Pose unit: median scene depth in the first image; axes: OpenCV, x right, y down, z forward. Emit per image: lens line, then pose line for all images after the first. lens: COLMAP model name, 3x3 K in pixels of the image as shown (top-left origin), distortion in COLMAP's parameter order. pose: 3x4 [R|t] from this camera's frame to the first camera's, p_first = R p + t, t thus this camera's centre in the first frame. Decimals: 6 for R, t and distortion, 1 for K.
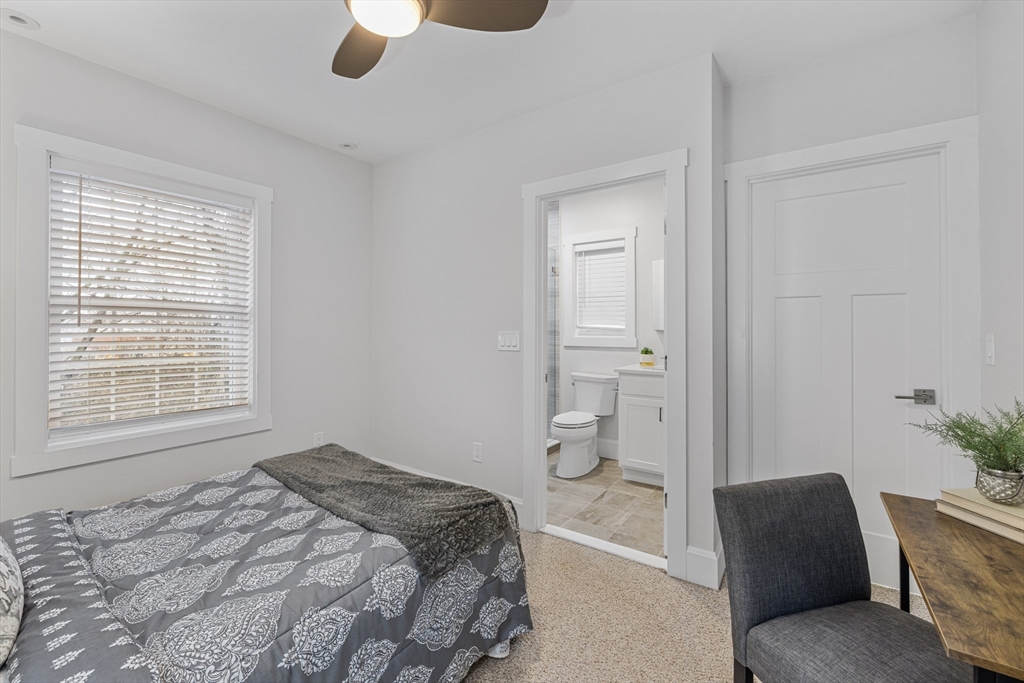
lens RADIAL K [[430.1, 0, 510.0], [0, 430.1, 331.7], [0, 0, 1]] dist [0.000514, -0.001502]
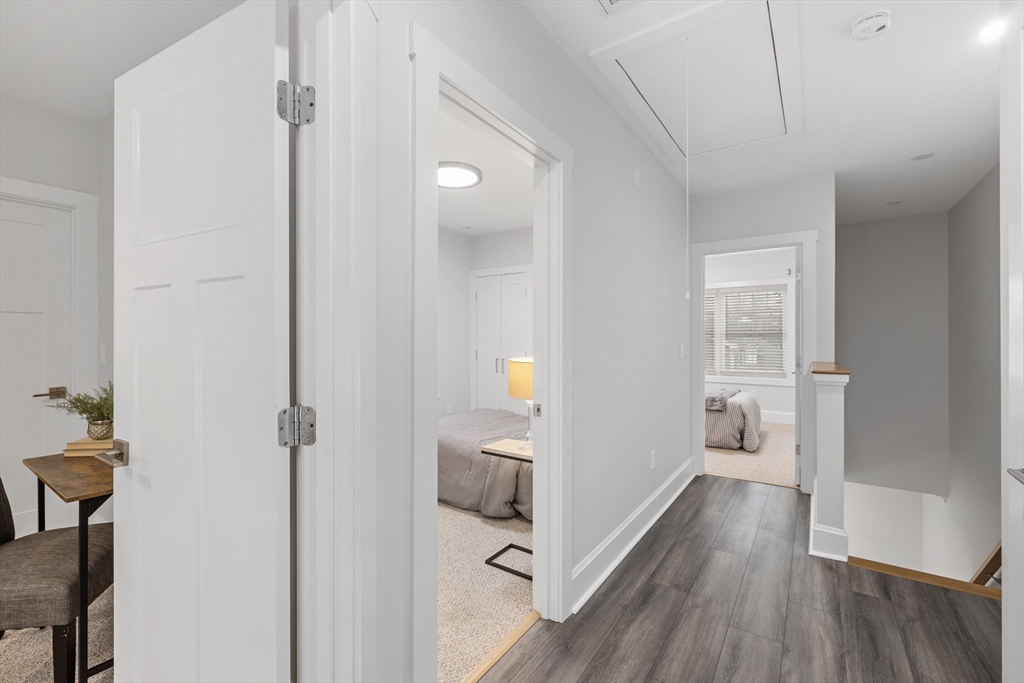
lens RADIAL K [[430.1, 0, 511.2], [0, 430.1, 340.5], [0, 0, 1]] dist [0.000514, -0.001502]
pose [[-0.004727, 0.007849, 0.999958, -0.615715], [-0.000682, 0.999969, -0.007852, 0.000797], [-0.999989, -0.000719, -0.004722, -0.656626]]
